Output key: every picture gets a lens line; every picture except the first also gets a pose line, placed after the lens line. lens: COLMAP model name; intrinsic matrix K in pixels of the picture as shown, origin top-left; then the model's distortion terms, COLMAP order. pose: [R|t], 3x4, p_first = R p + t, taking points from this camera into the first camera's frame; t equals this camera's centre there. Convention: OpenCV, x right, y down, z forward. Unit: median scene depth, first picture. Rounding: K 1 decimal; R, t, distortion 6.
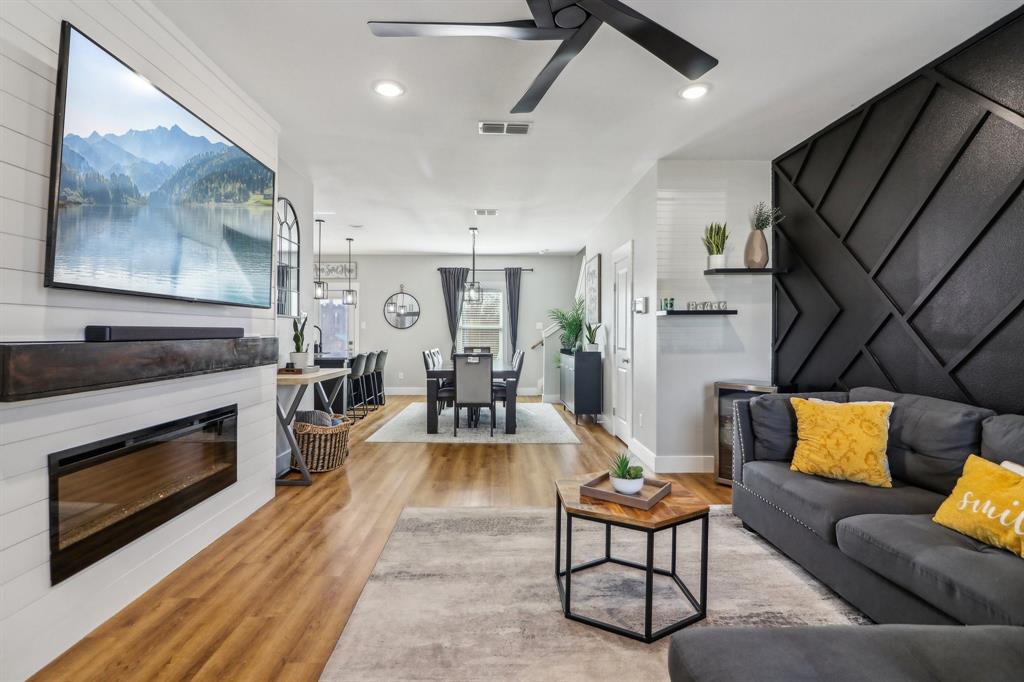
lens RADIAL K [[479.7, 0, 503.1], [0, 479.7, 335.1], [0, 0, 1]] dist [-0.003672, -0.009754]
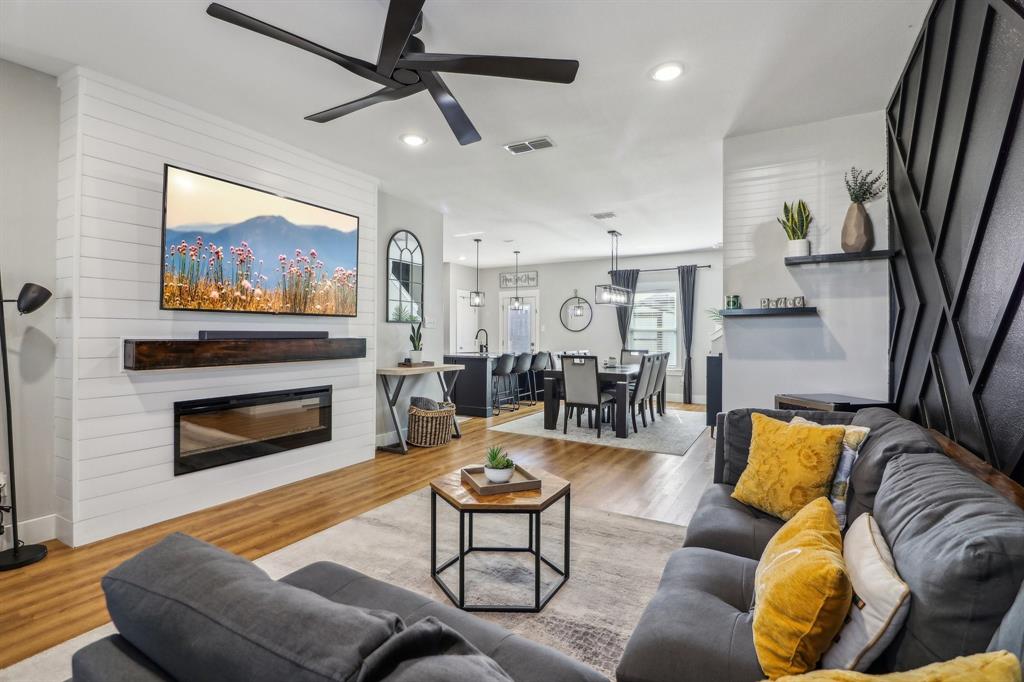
lens RADIAL K [[479.7, 0, 503.5], [0, 479.7, 335.6], [0, 0, 1]] dist [-0.003672, -0.009754]
pose [[0.855139, 0.001331, -0.518398, 0.476685], [-0.003382, 0.999990, -0.003011, -0.000112], [0.518388, 0.004328, 0.855134, 0.042454]]
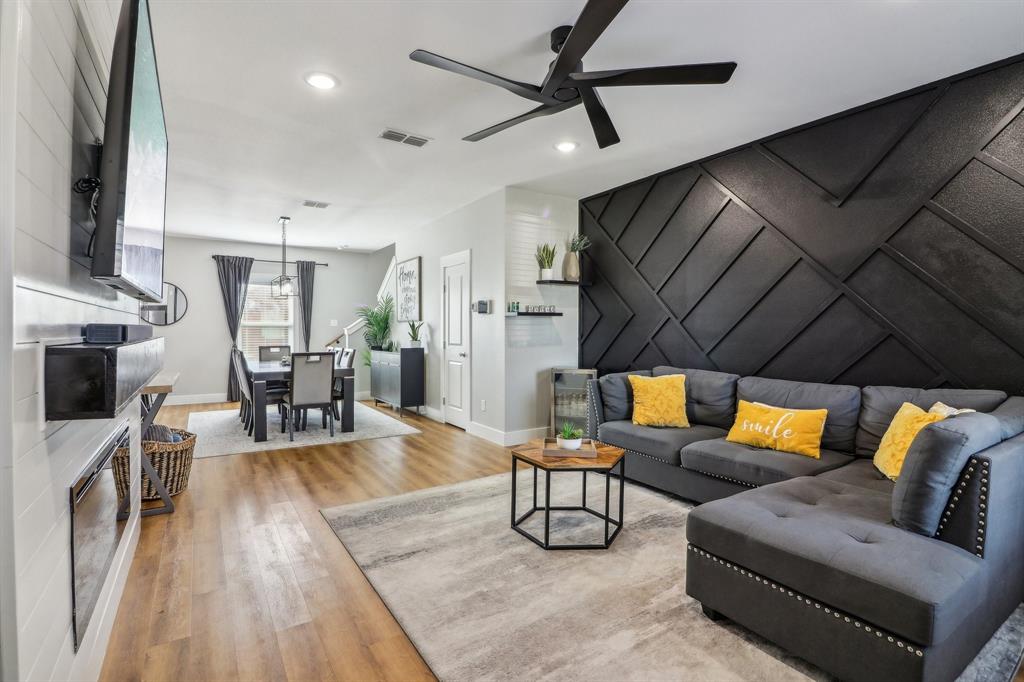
lens RADIAL K [[479.7, 0, 507.0], [0, 479.7, 337.2], [0, 0, 1]] dist [-0.003672, -0.009754]
pose [[0.847821, -0.009418, 0.530199, -0.343686], [0.003356, 0.999918, 0.012395, -0.002698], [-0.530272, -0.008729, 0.847783, -0.023596]]
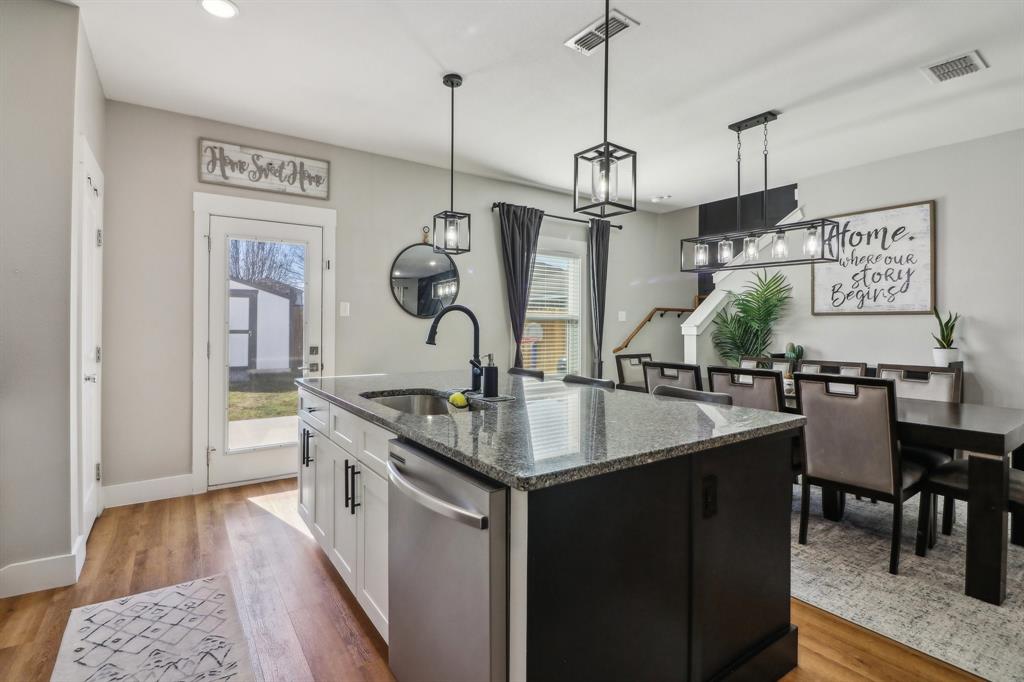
lens RADIAL K [[479.7, 0, 501.7], [0, 479.7, 314.5], [0, 0, 1]] dist [-0.003672, -0.009754]
pose [[0.832655, 0.013943, 0.553616, -0.986033], [-0.001485, 0.999736, -0.022946, -0.017332], [-0.553790, 0.018284, 0.832456, 1.352747]]
